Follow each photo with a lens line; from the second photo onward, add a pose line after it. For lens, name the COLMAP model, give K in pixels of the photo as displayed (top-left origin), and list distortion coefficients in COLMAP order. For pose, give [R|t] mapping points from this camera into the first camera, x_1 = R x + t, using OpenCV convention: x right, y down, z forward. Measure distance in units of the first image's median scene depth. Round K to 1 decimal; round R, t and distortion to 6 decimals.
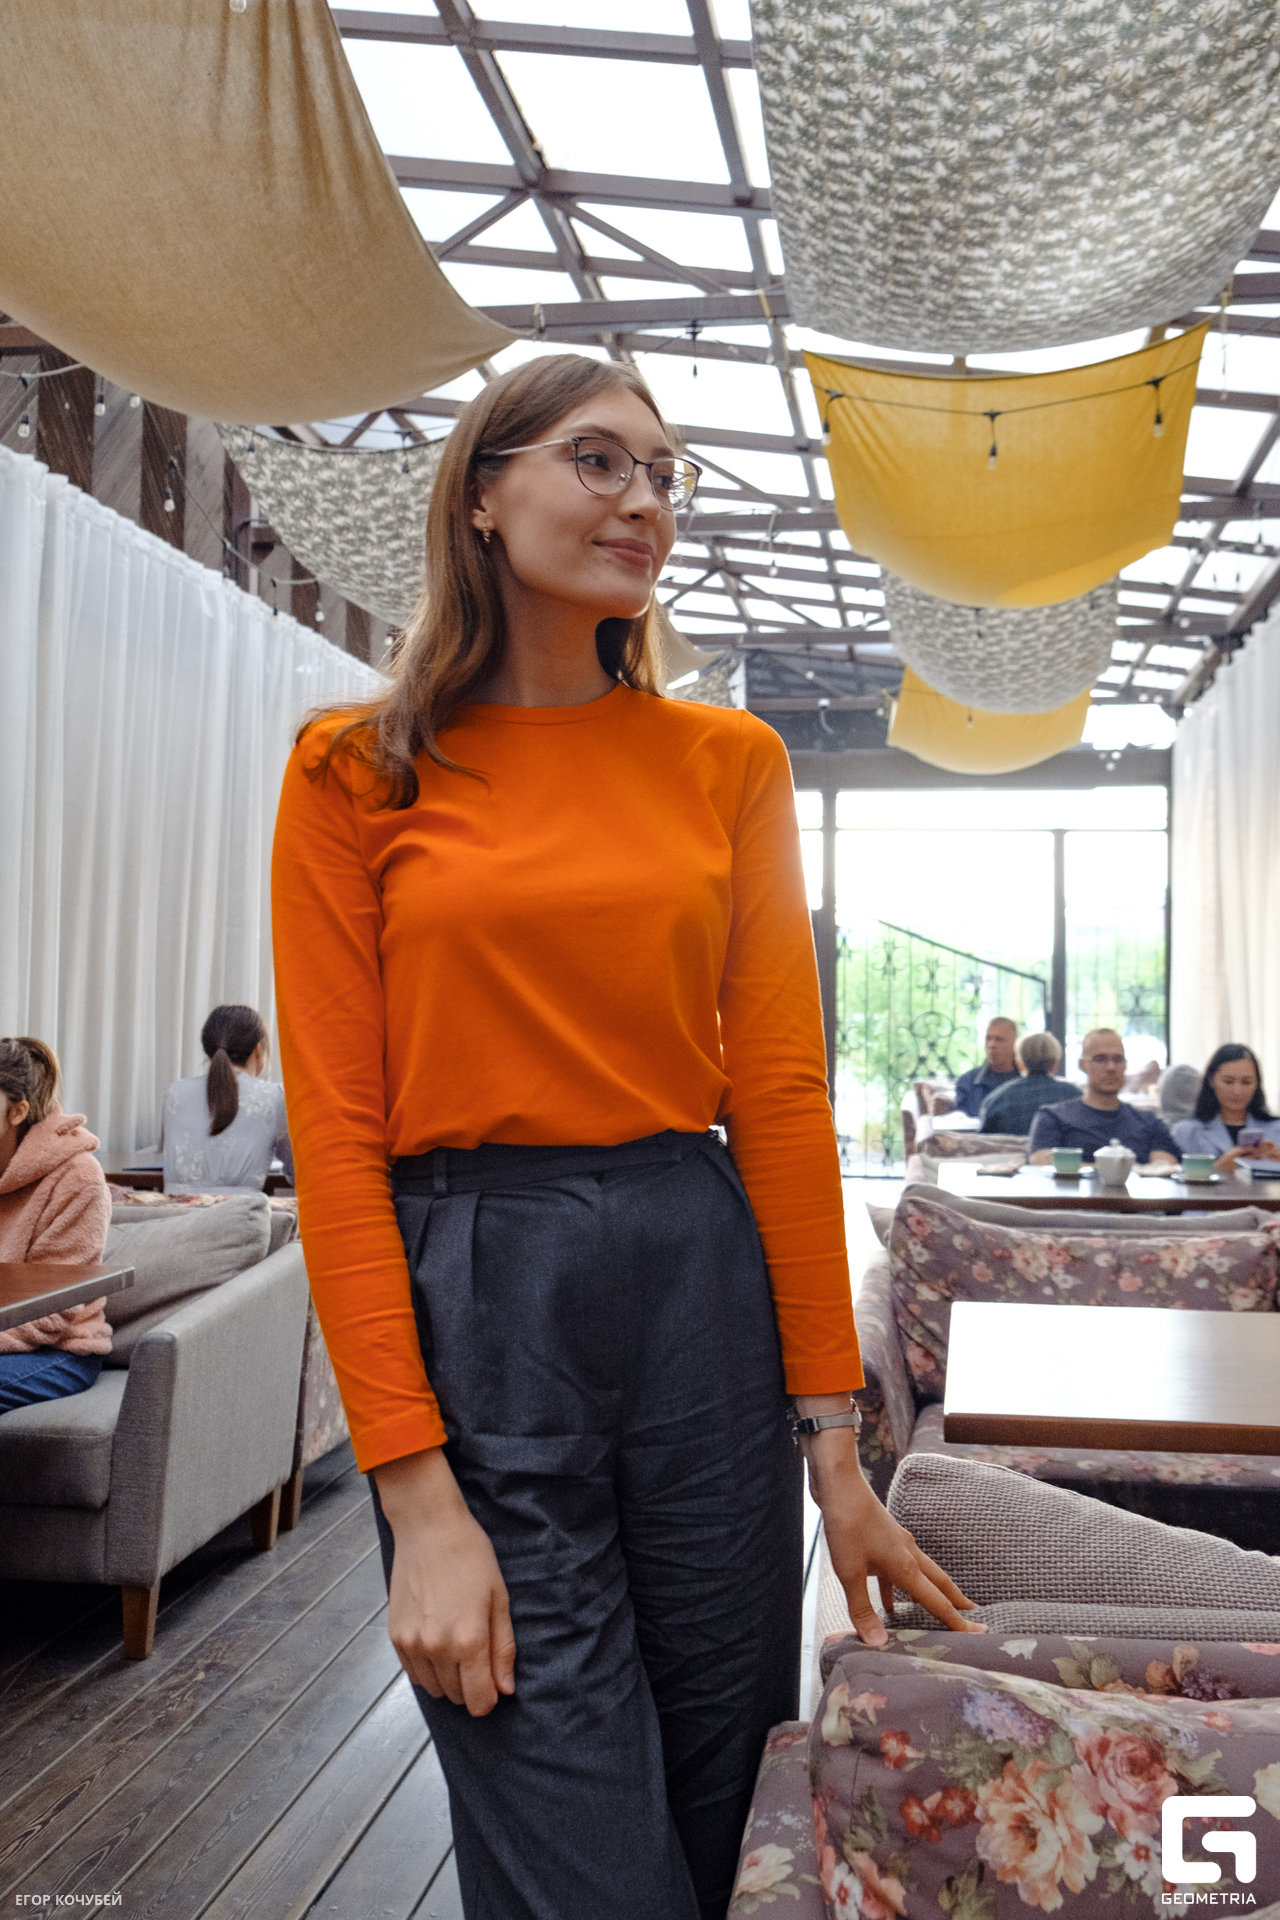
lens RADIAL K [[1713.7, 0, 640.0], [0, 1713.7, 960.0], [0, 0, 1]] dist [-0.033079, -0.001163]
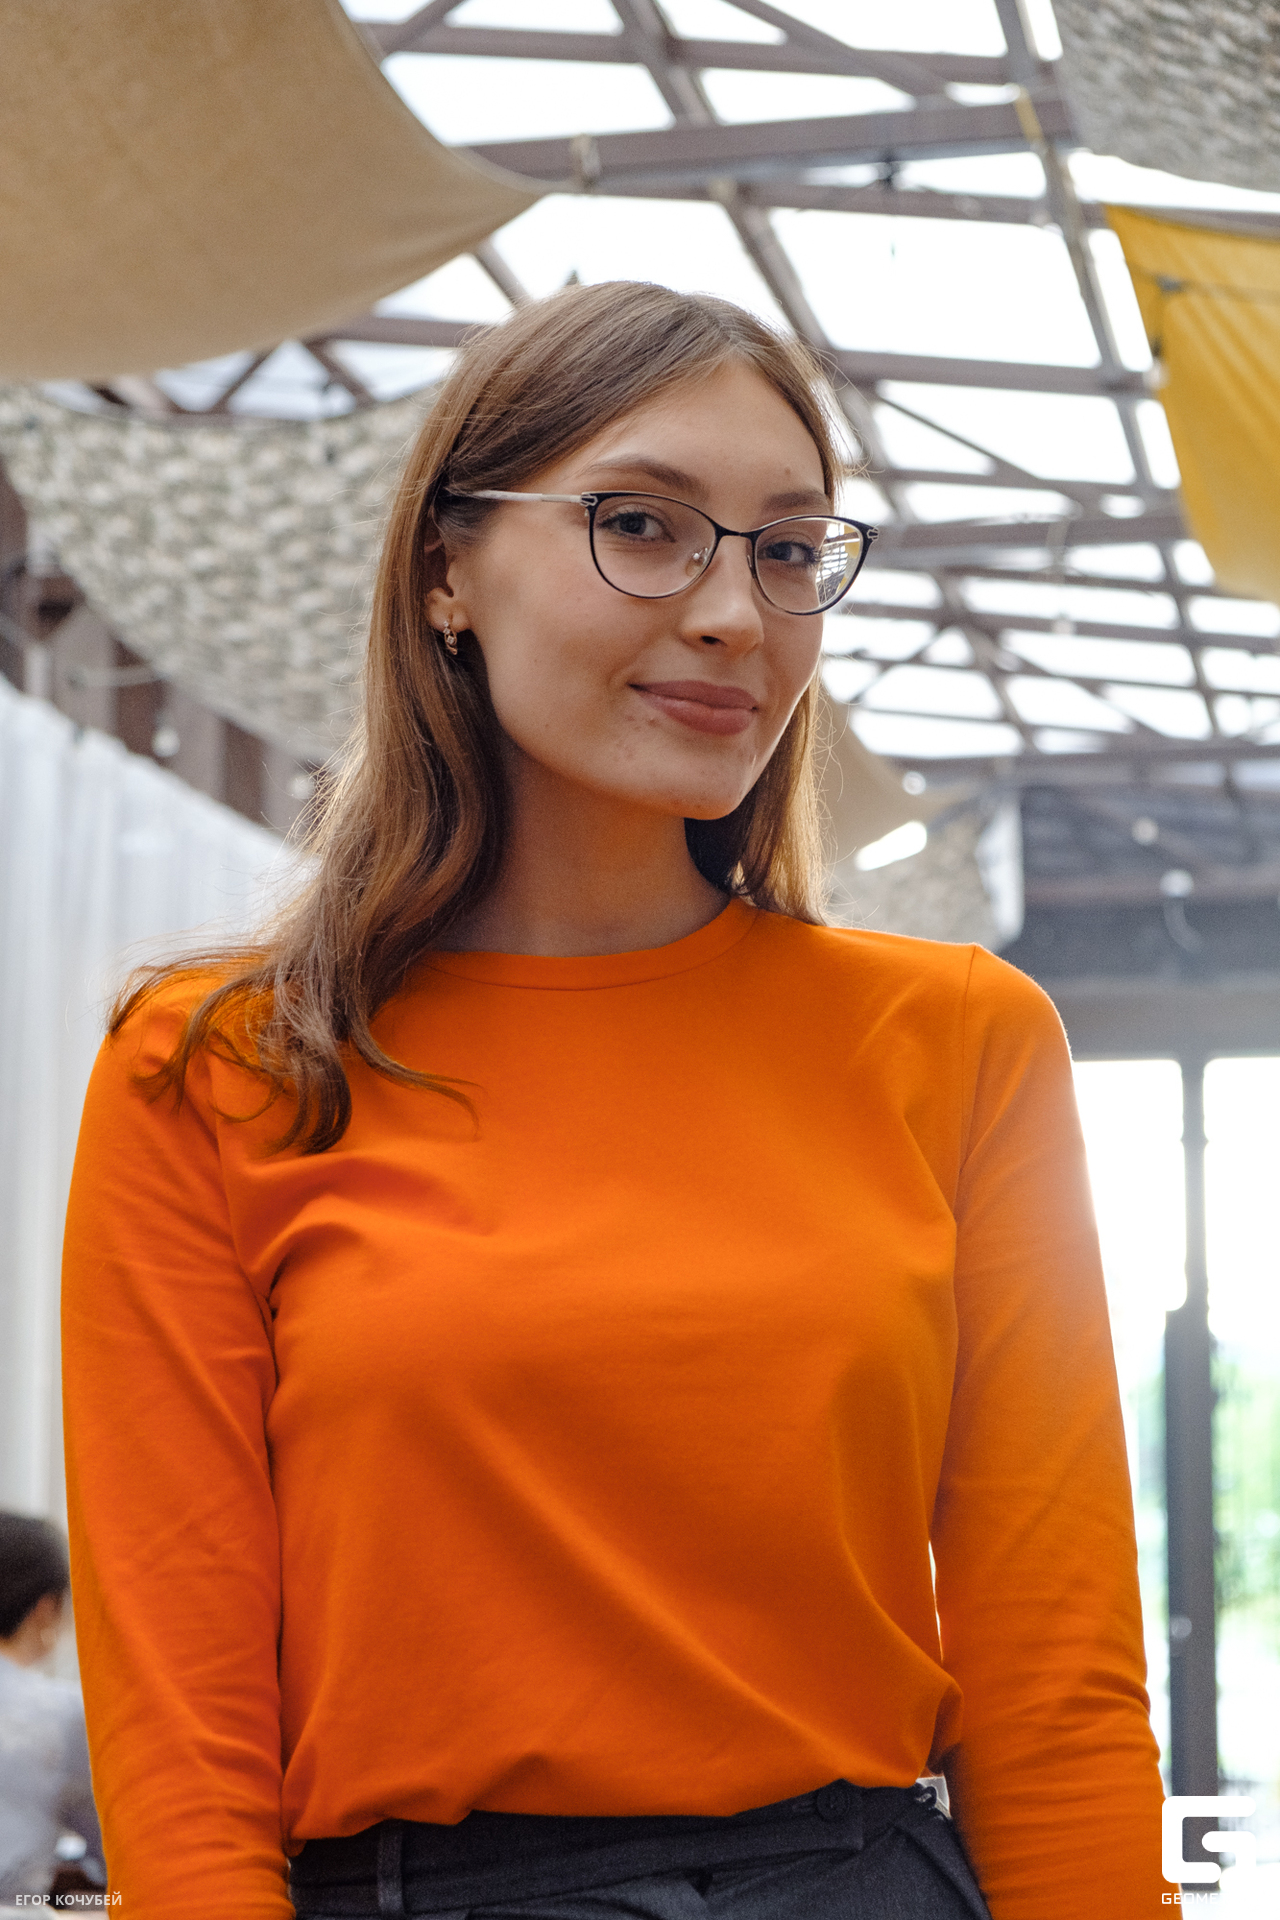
lens RADIAL K [[3882.6, 0, 640.0], [0, 3882.6, 960.0], [0, 0, 1]] dist [-0.051169, 0.078008]
pose [[0.996578, -0.021709, -0.079756, 0.044681], [0.014728, 0.996091, -0.087095, -0.035844], [0.081335, 0.085623, 0.993002, -0.130007]]
